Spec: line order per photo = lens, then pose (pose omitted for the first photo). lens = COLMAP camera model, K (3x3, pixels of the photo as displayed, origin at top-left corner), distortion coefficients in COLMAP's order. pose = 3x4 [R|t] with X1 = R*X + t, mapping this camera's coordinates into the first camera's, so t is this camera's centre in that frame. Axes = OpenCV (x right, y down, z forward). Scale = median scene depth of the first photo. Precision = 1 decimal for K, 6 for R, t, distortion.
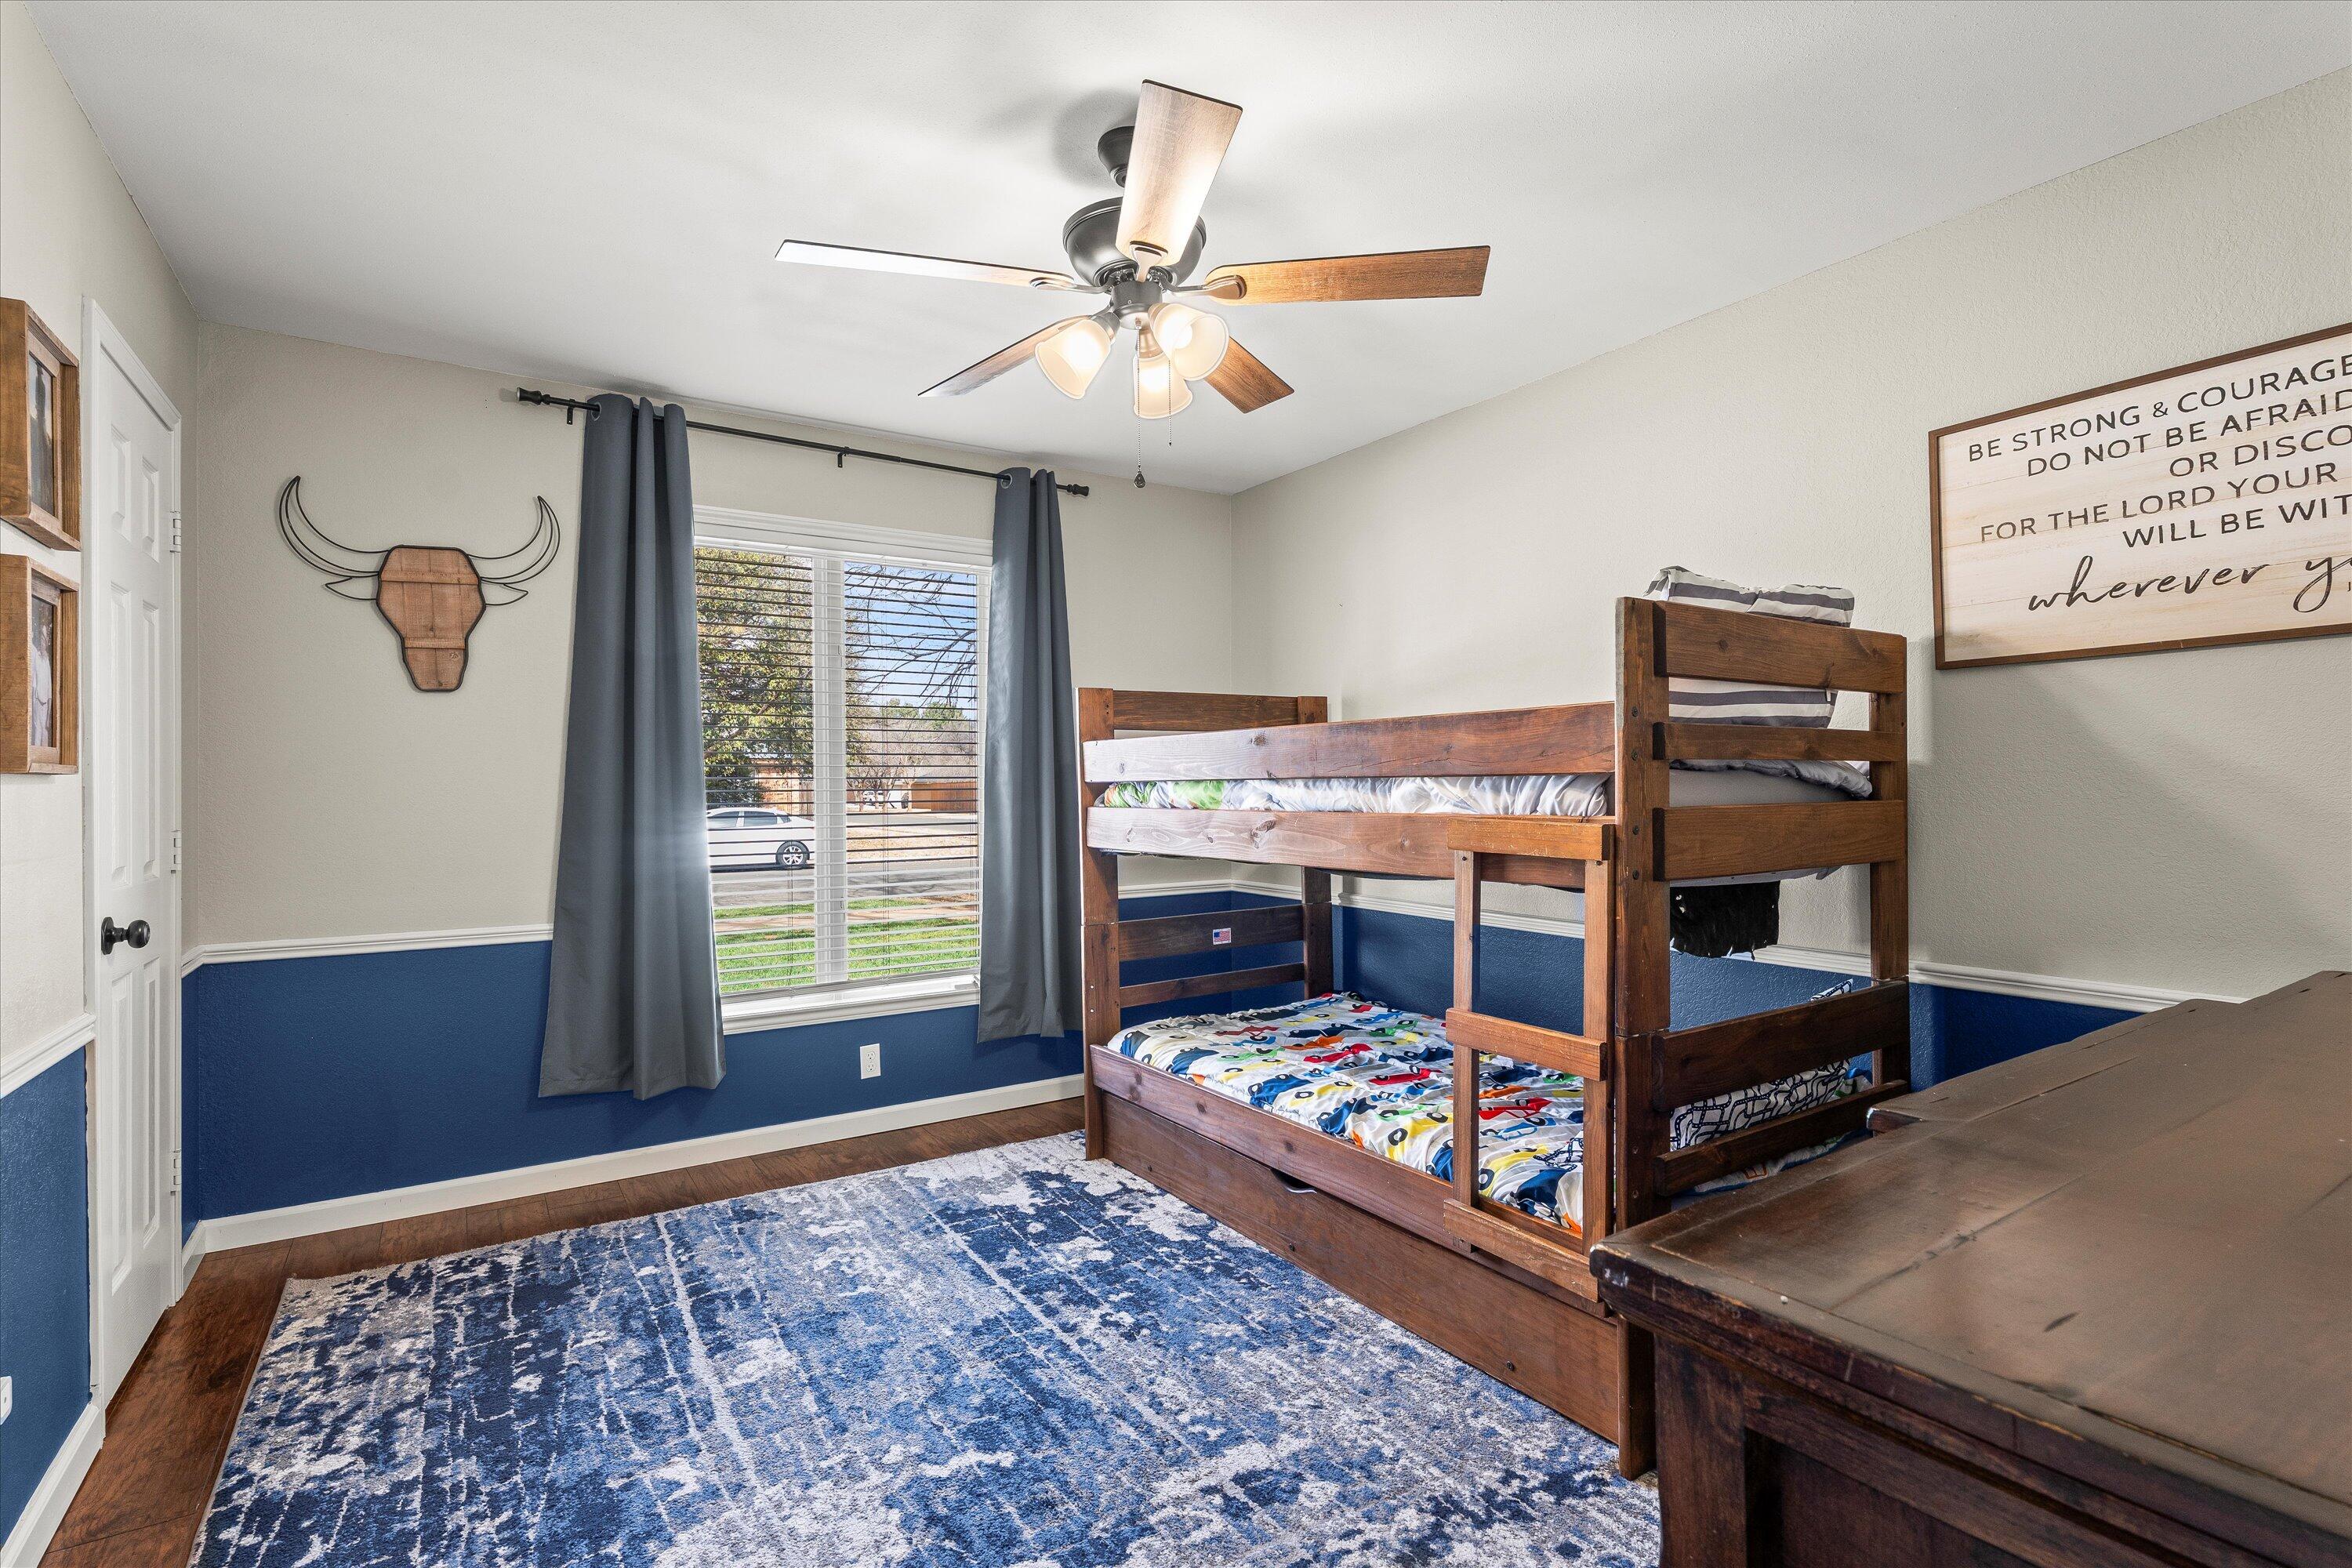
lens RADIAL K [[1112.3, 0, 1173.9], [0, 1112.3, 794.8], [0, 0, 1]] dist [0.000079, 0.000185]
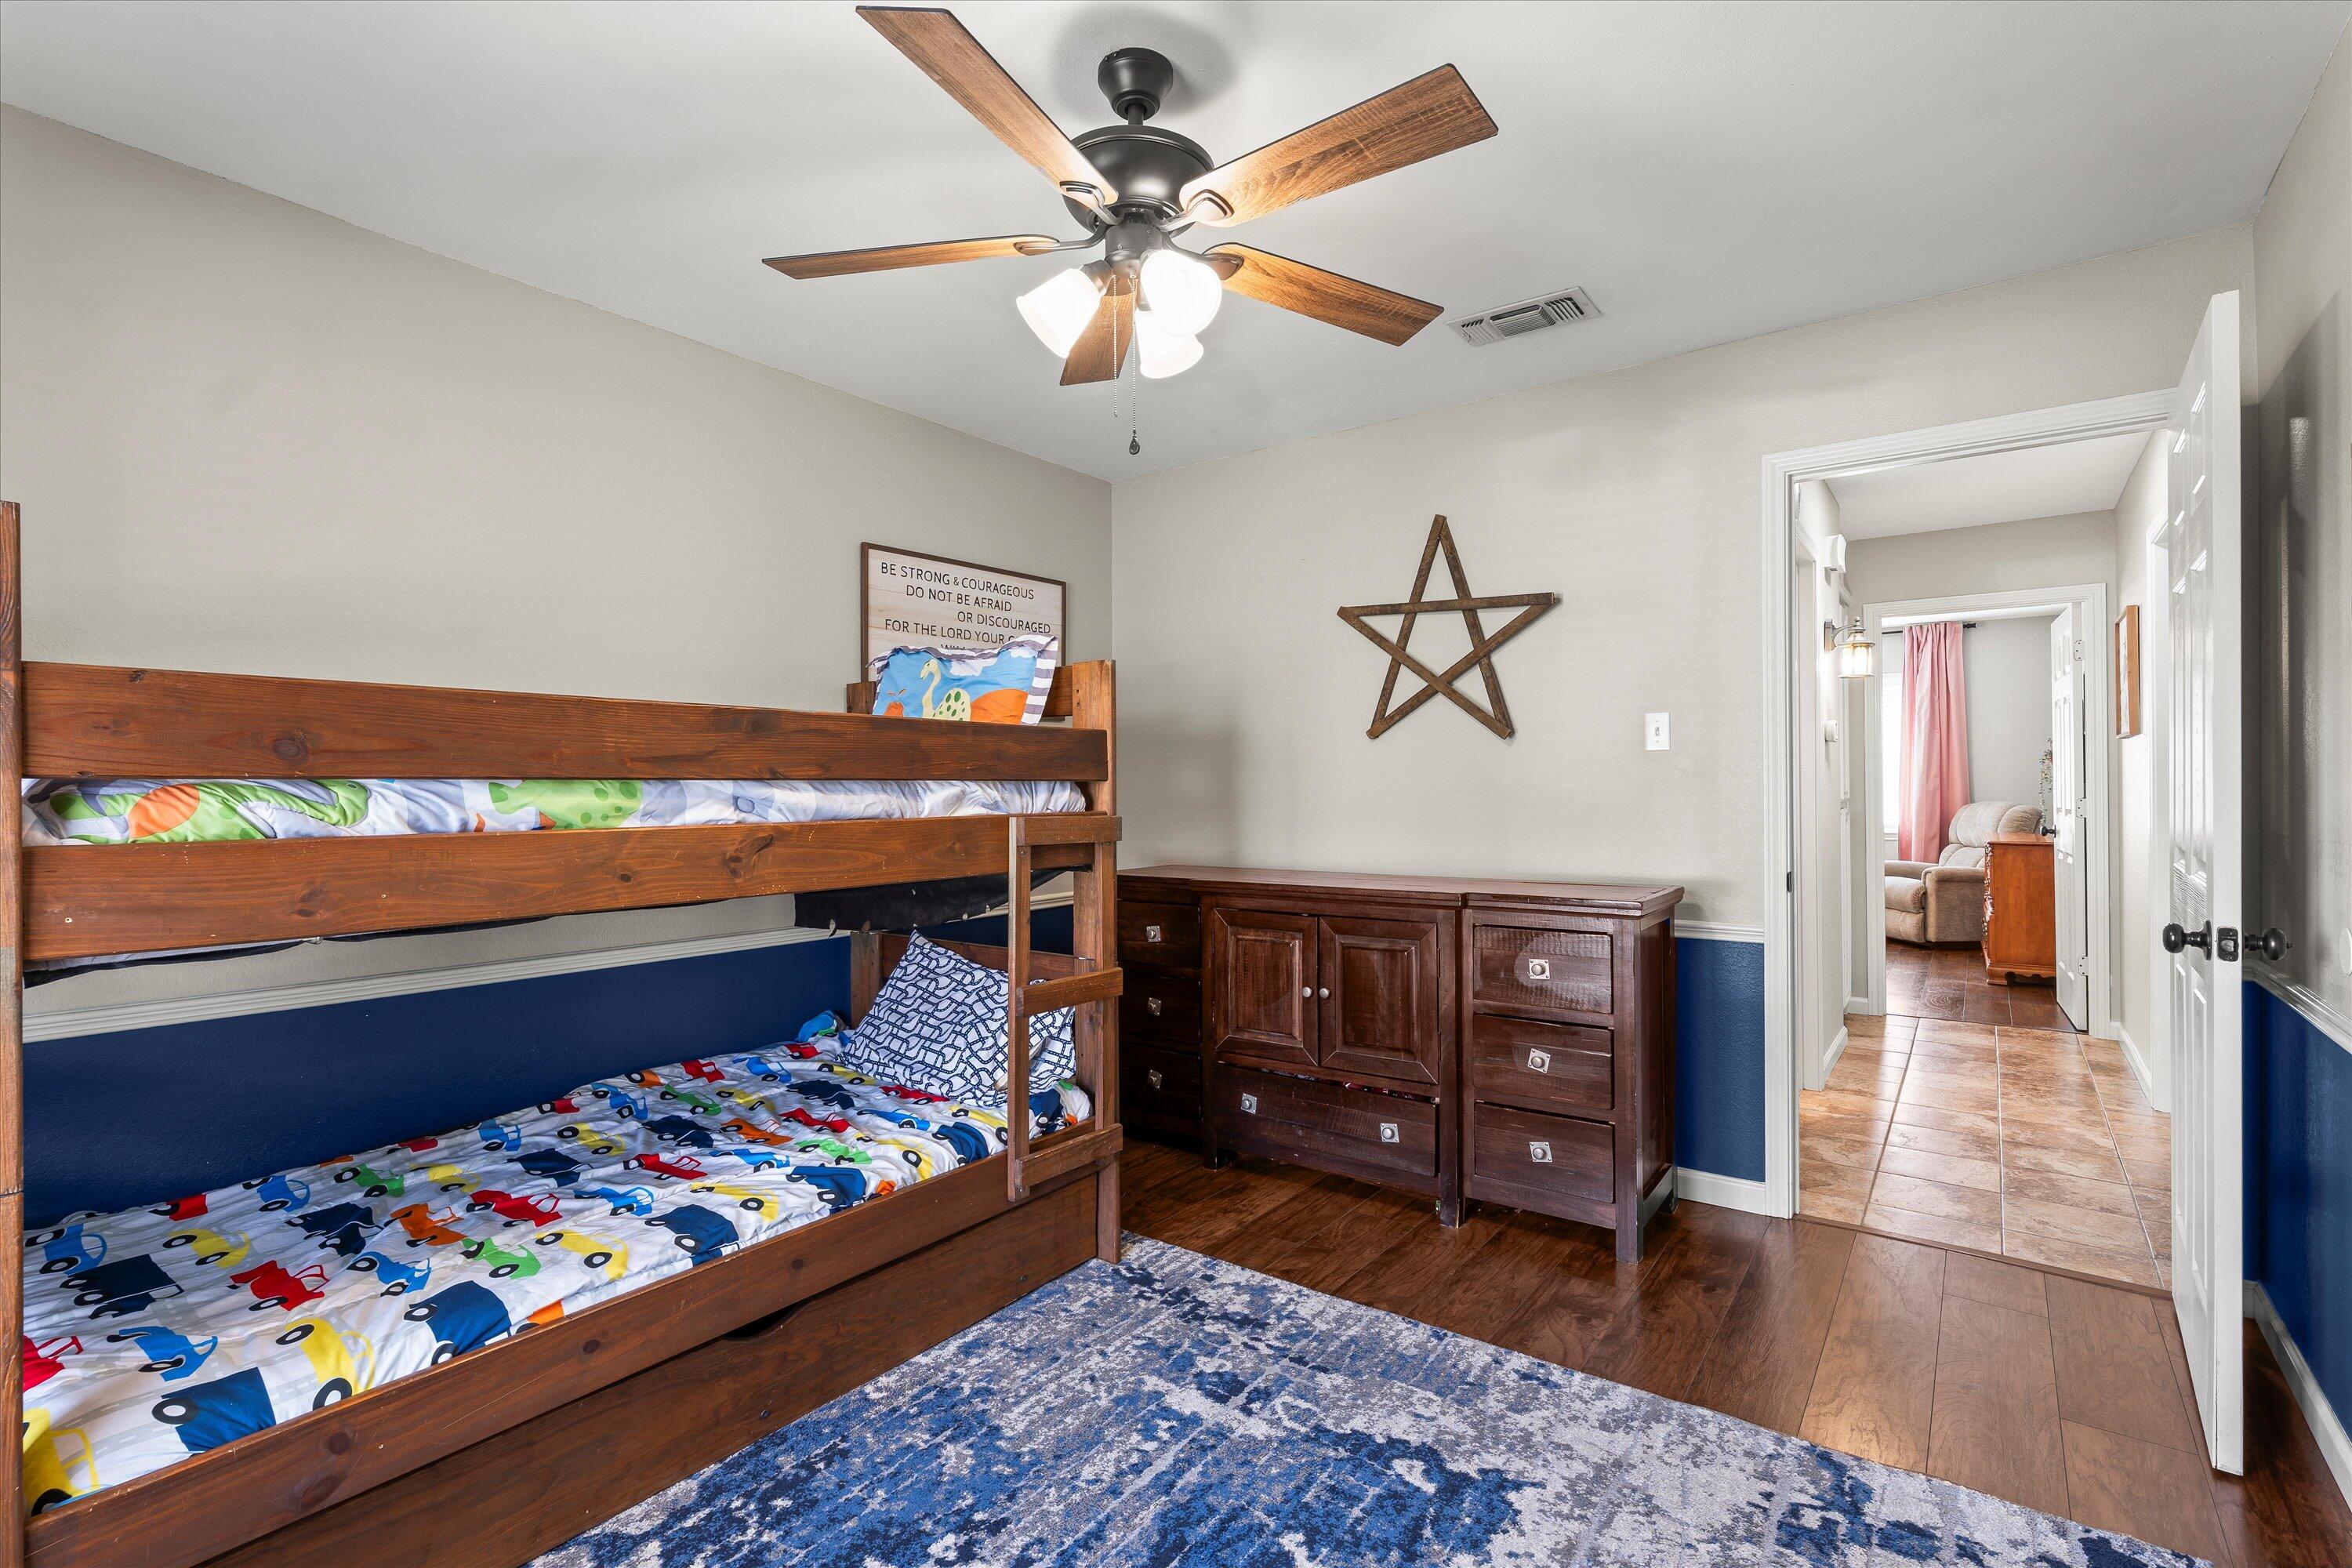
lens RADIAL K [[1112.3, 0, 1173.9], [0, 1112.3, 794.8], [0, 0, 1]] dist [0.000079, 0.000185]
pose [[-0.371984, 0.004512, 0.928228, -0.819736], [0.011868, 0.999930, -0.000104, -0.000455], [-0.928163, 0.010978, -0.372011, 1.225703]]
